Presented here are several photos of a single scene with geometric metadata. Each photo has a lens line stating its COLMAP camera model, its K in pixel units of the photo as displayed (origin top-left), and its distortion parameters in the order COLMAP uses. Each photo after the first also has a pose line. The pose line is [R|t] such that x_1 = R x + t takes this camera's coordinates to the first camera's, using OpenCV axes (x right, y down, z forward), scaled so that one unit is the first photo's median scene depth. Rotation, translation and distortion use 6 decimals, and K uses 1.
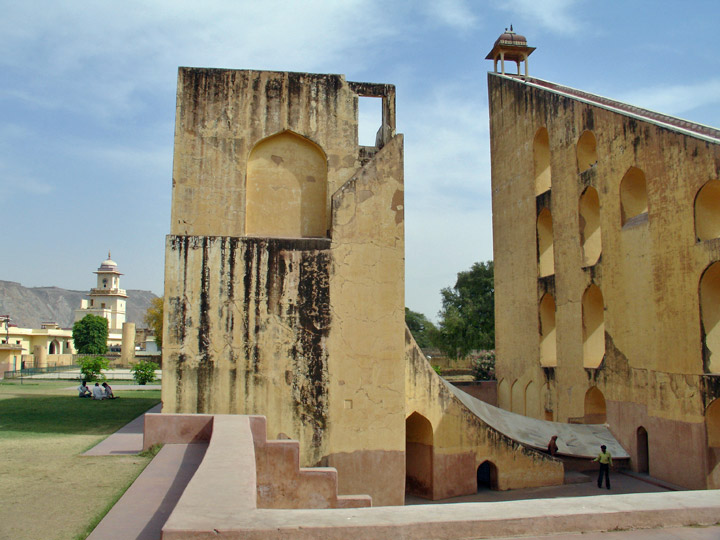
lens RADIAL K [[710.4, 0, 360.1], [0, 710.4, 268.0], [0, 0, 1]] dist [-0.164694, 0.000000]
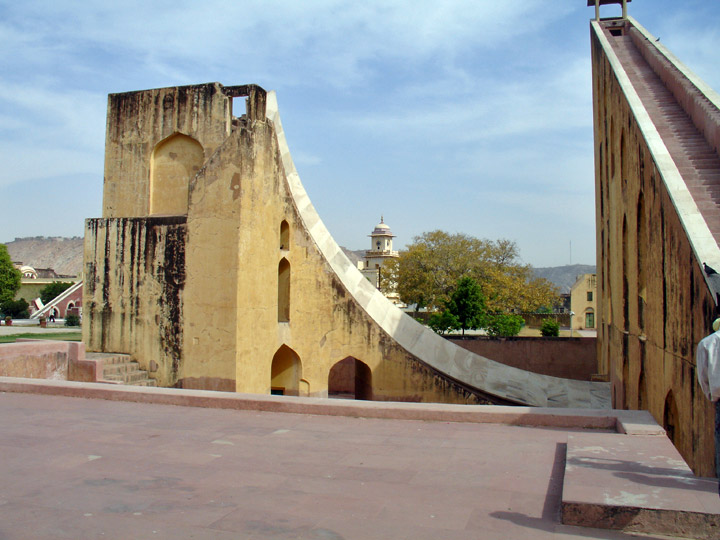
lens RADIAL K [[710.4, 0, 358.8], [0, 710.4, 271.8], [0, 0, 1]] dist [-0.164694, 0.000000]
pose [[0.906116, -0.010664, -0.422895, 0.773939], [0.037743, 0.997733, 0.055710, 0.002623], [0.421343, -0.066440, 0.904464, -0.043990]]
